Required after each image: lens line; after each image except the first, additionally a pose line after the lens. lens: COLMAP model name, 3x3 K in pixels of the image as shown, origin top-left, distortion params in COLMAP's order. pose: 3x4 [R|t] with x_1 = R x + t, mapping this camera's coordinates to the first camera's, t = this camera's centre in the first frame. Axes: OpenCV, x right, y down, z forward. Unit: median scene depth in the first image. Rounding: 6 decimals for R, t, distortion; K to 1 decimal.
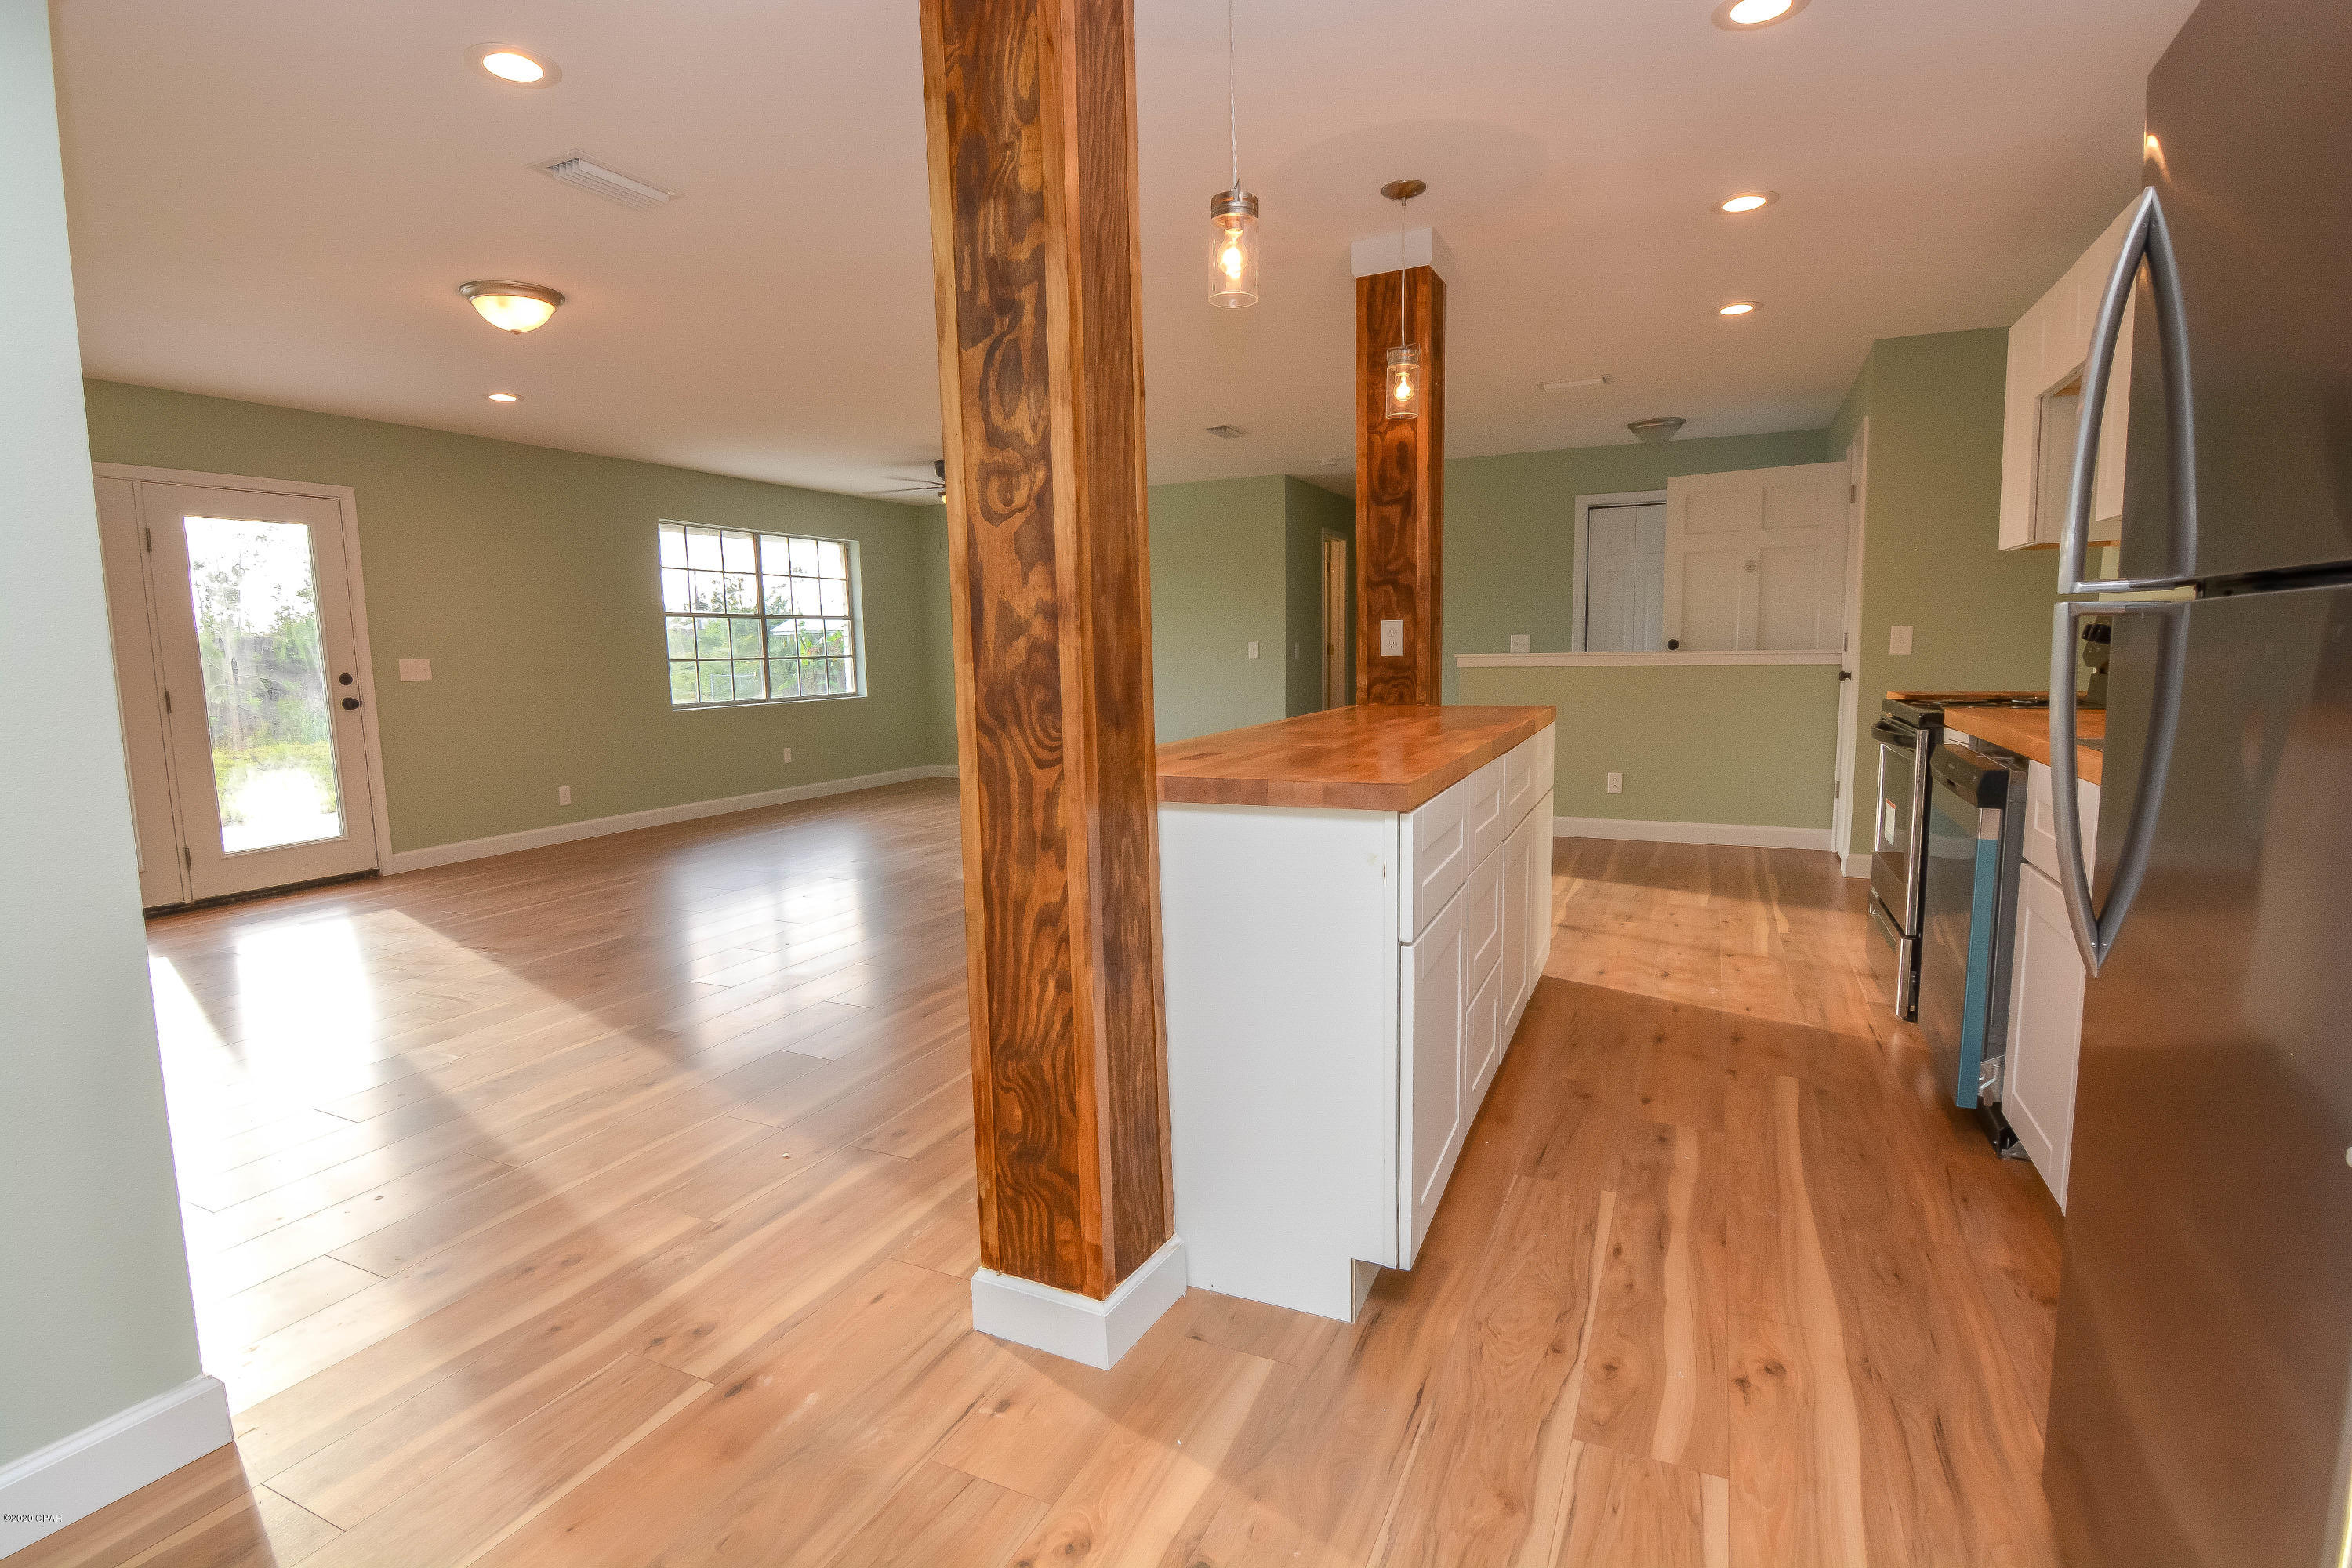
lens RADIAL K [[1141.5, 0, 1168.1], [0, 1141.5, 781.2], [0, 0, 1]] dist [-0.011061, -0.007449]
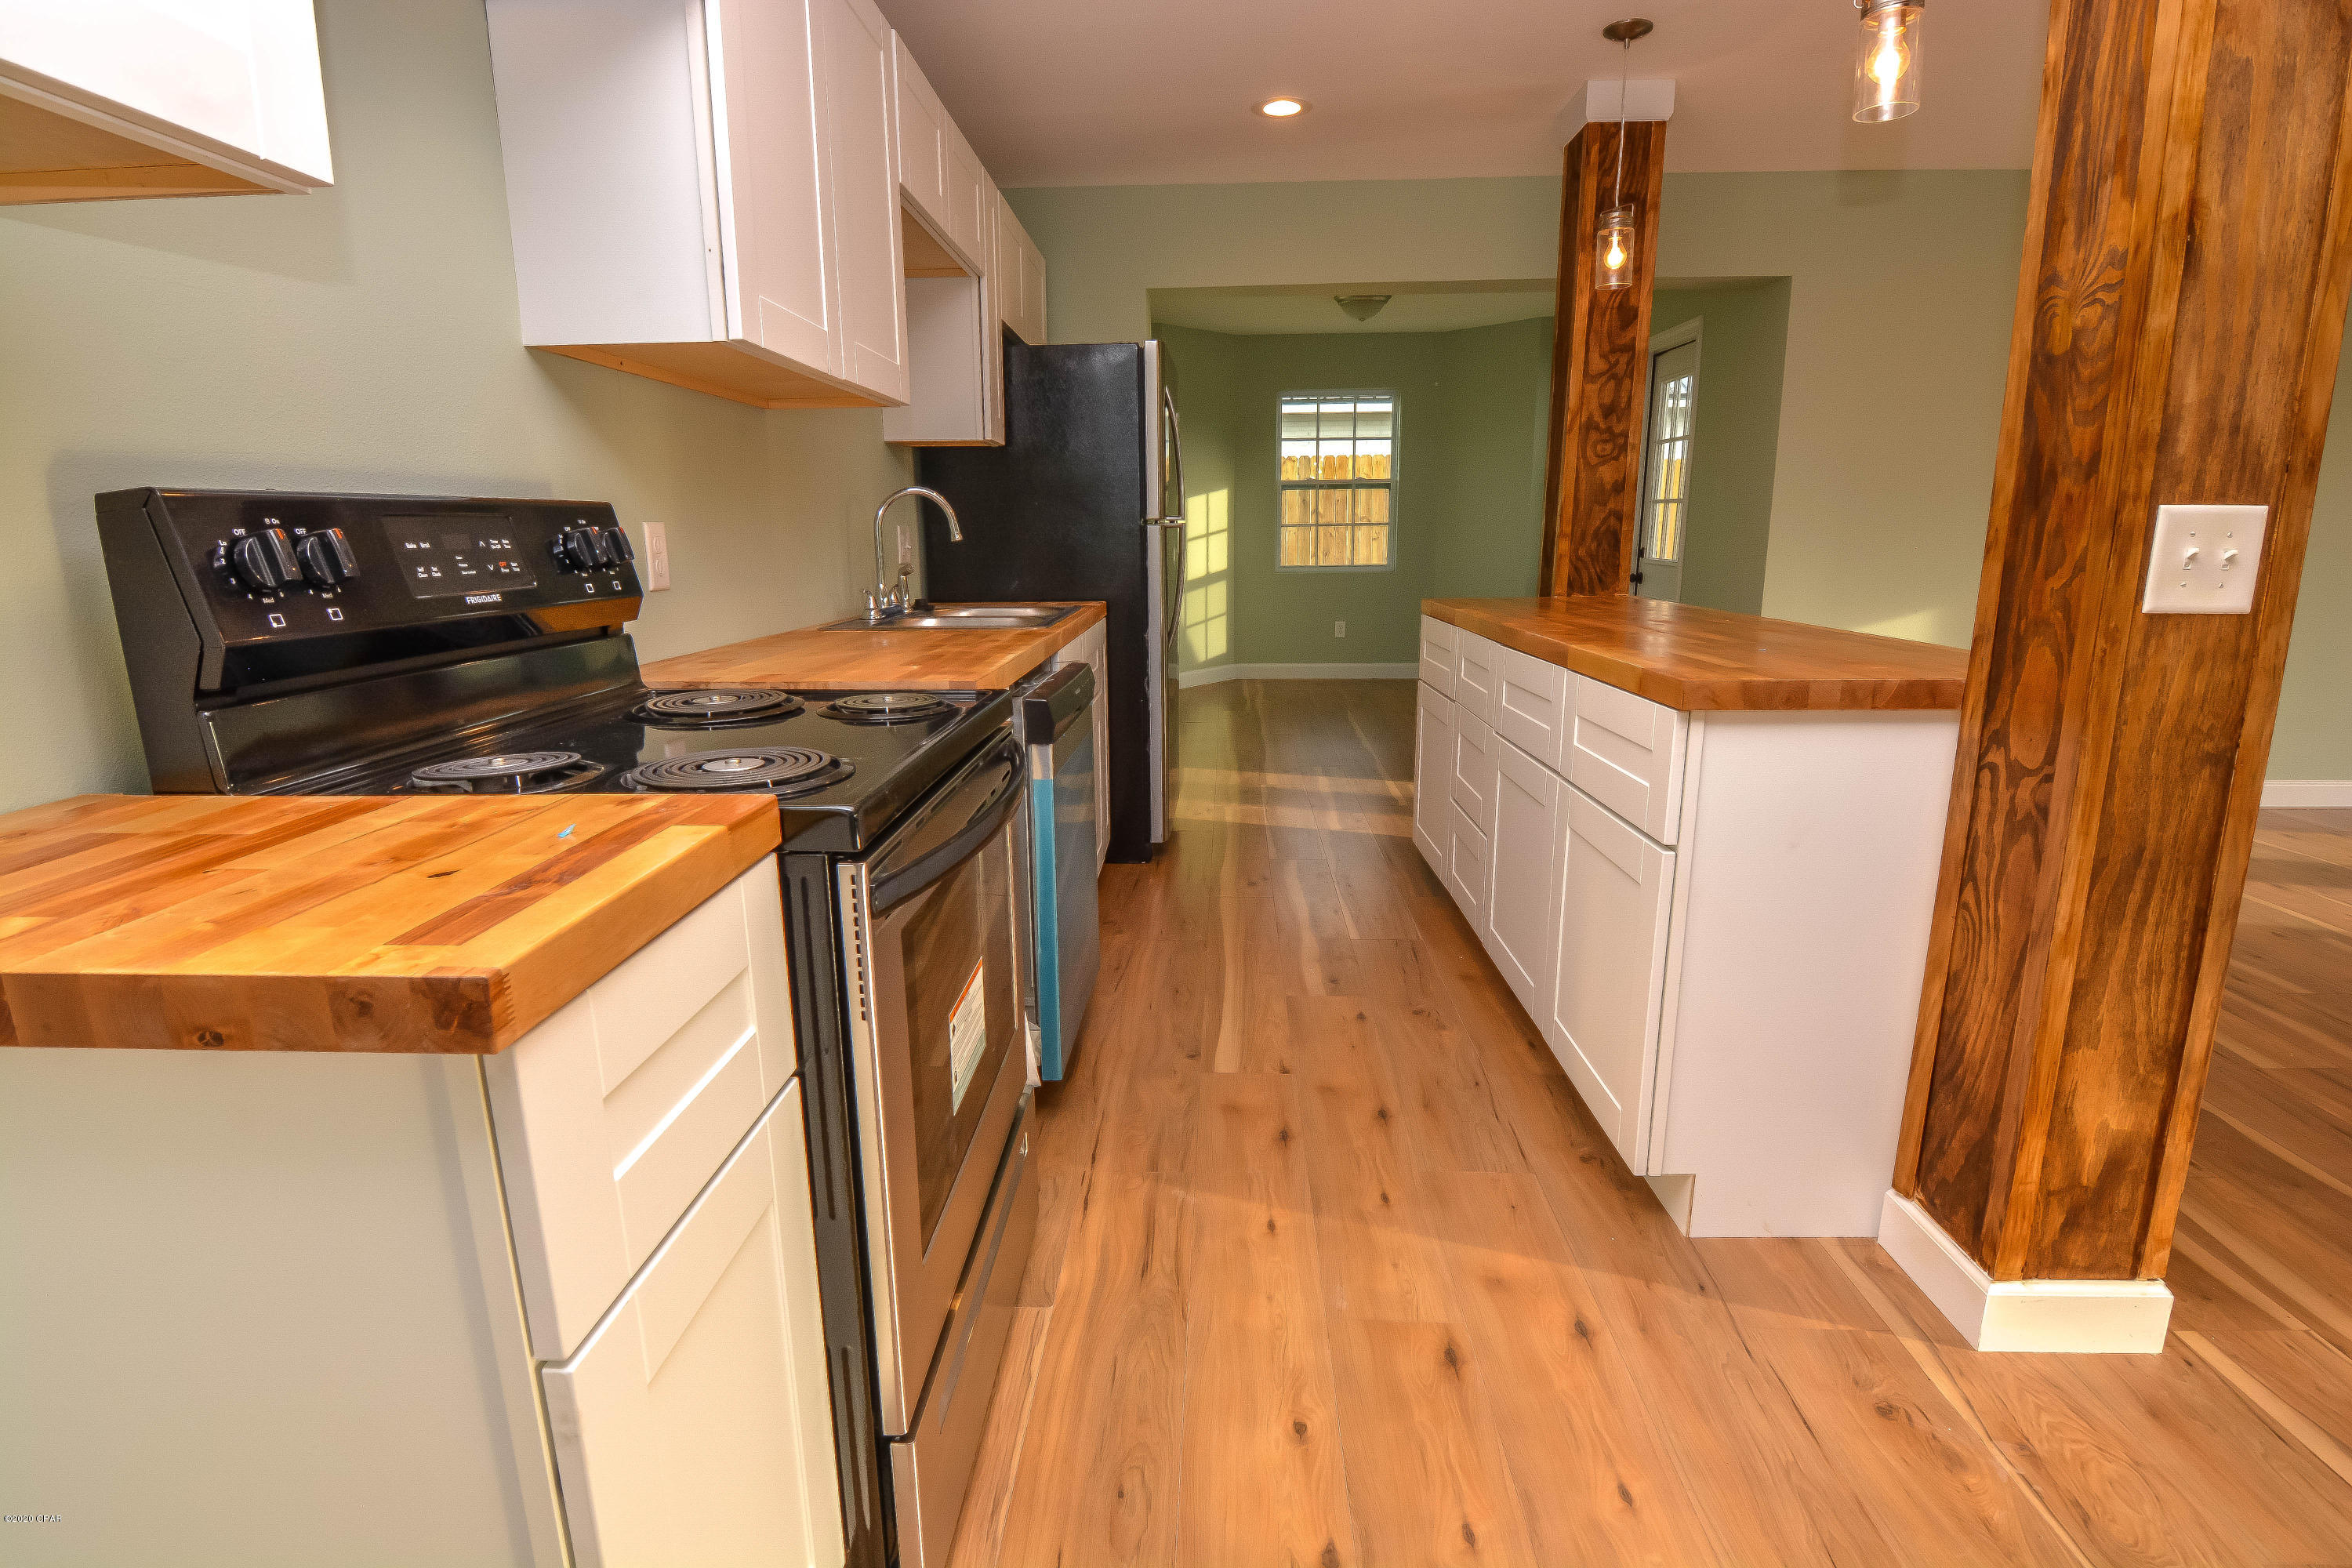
lens RADIAL K [[1141.5, 0, 1169.2], [0, 1141.5, 786.8], [0, 0, 1]] dist [-0.011061, -0.007449]
pose [[-0.923413, 0.110475, -0.367565, 0.803633], [-0.019446, 0.942982, 0.332274, -0.198055], [0.383315, 0.313974, -0.868614, 1.524419]]
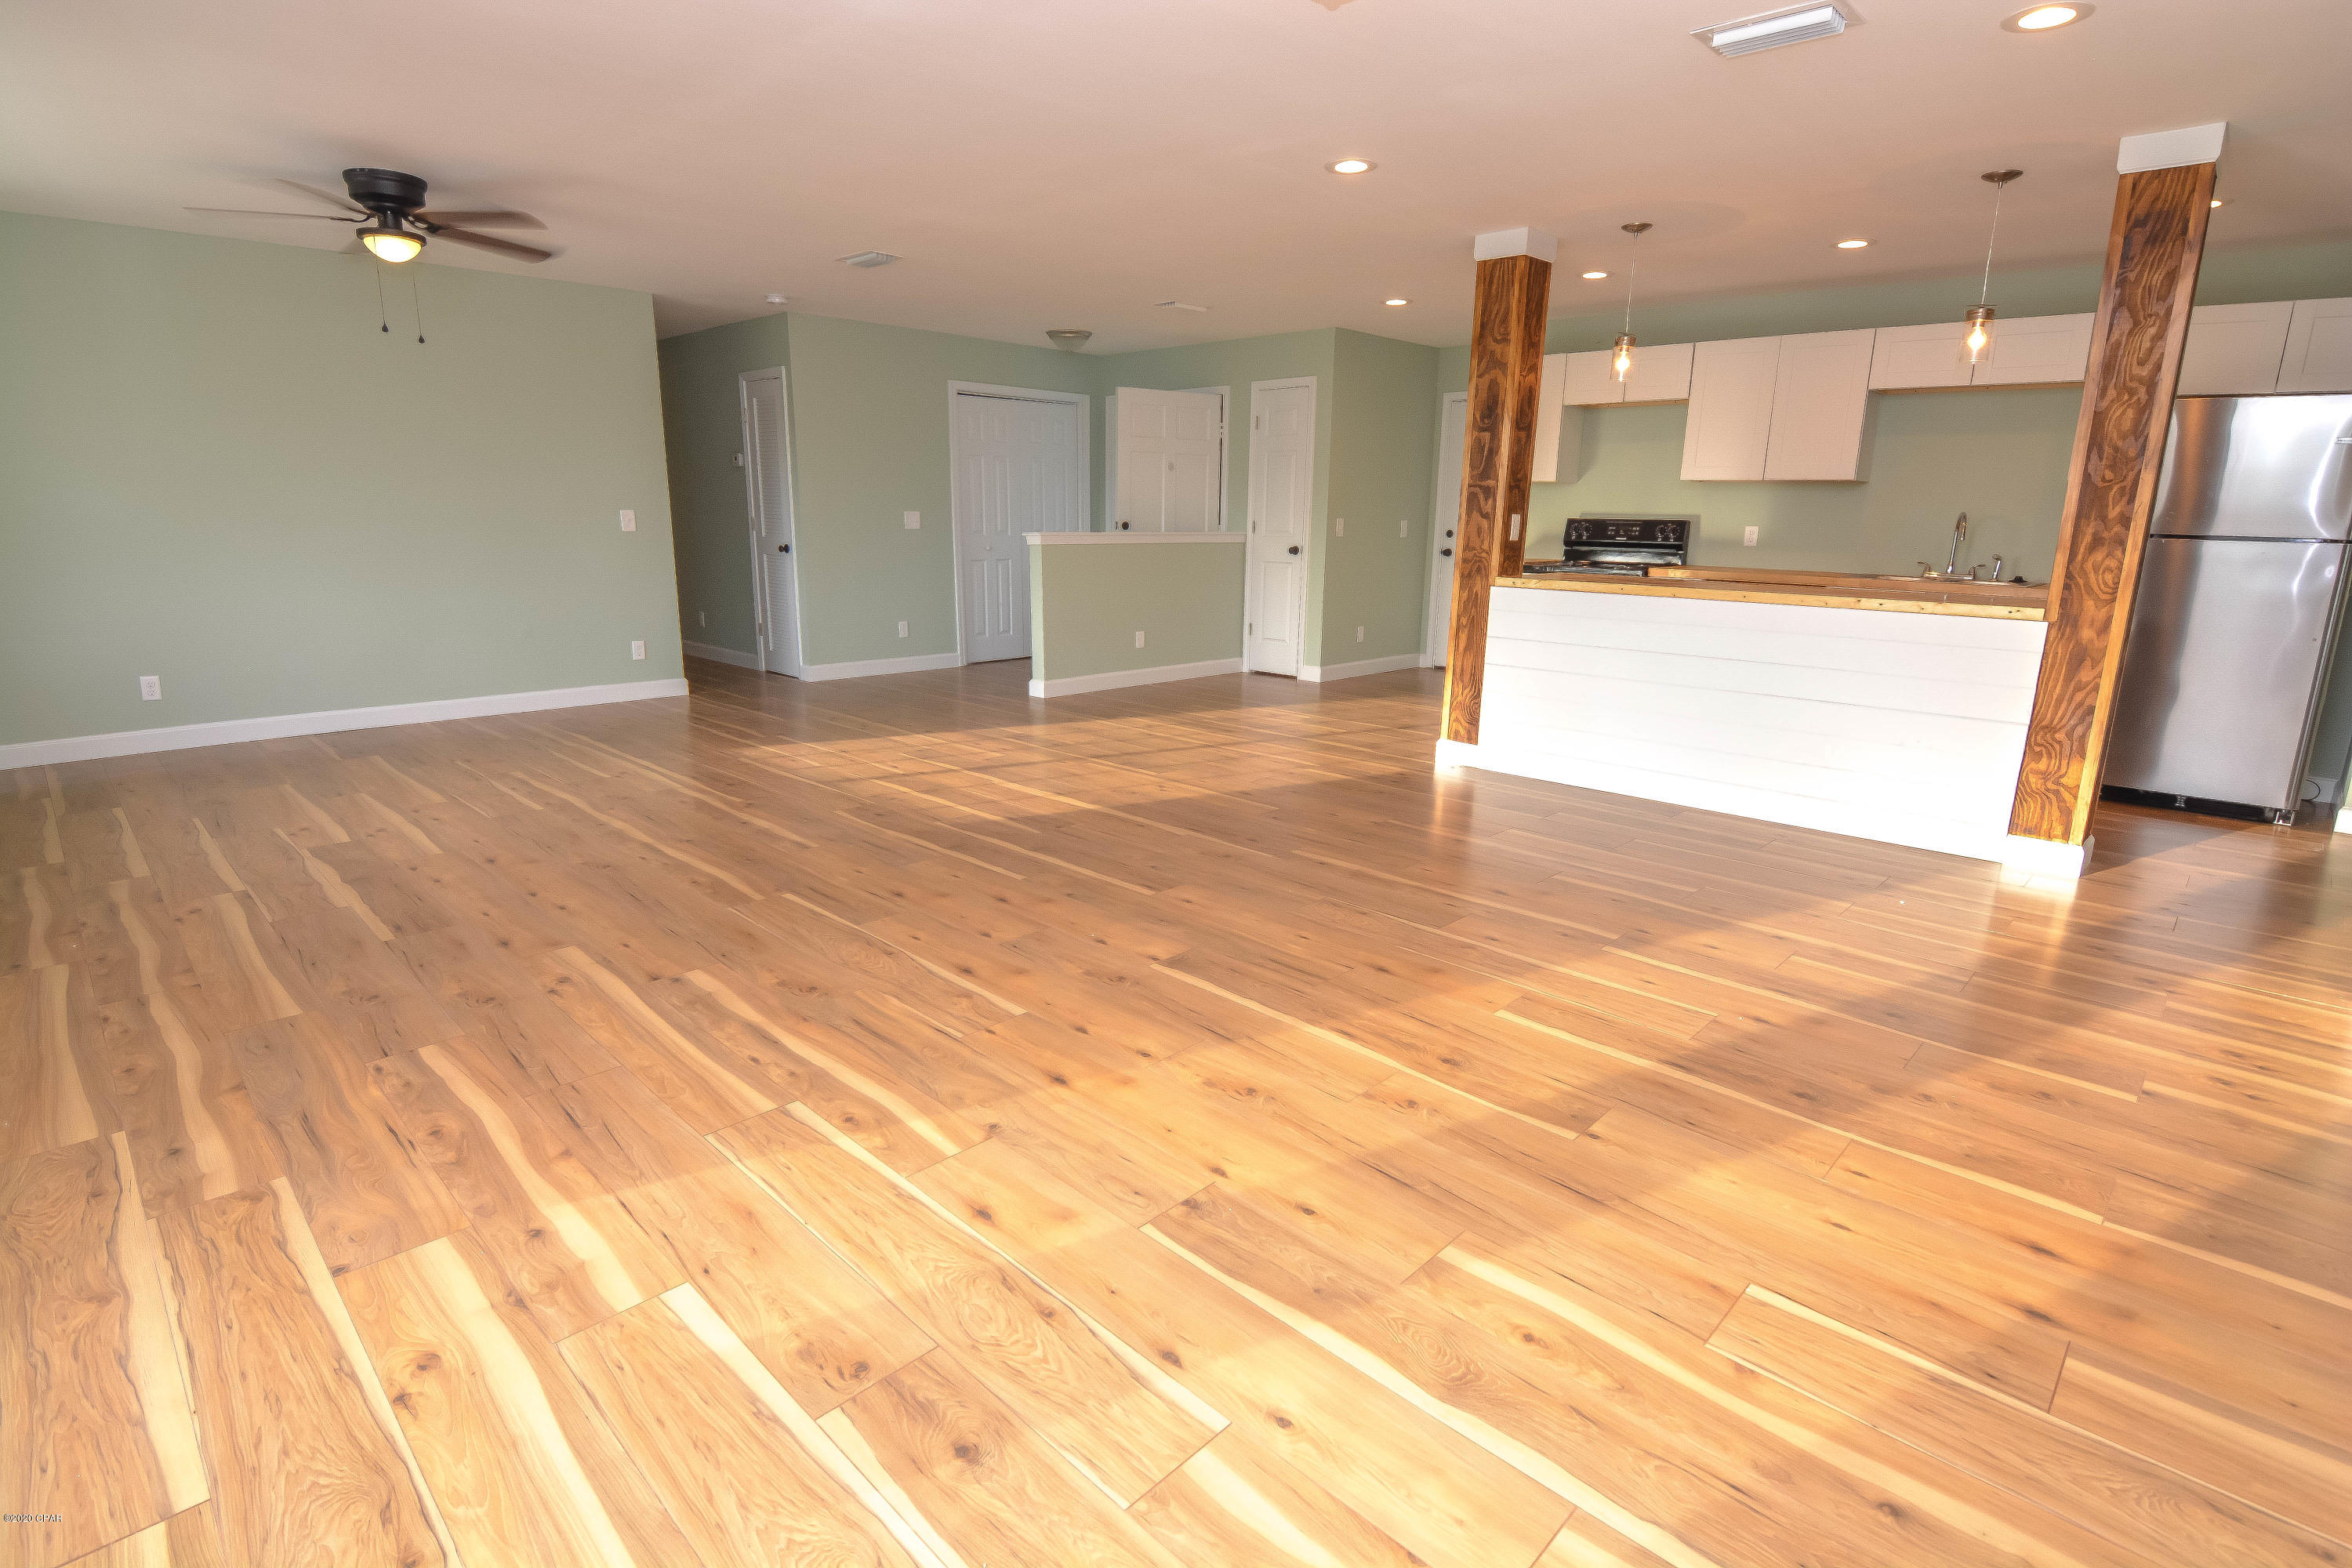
lens RADIAL K [[1141.5, 0, 1165.4], [0, 1141.5, 794.7], [0, 0, 1]] dist [-0.011061, -0.007449]
pose [[0.327768, -0.208370, 0.921493, -1.579952], [0.095329, 0.977691, 0.187170, -0.130255], [-0.939937, 0.026496, 0.340319, 1.128853]]
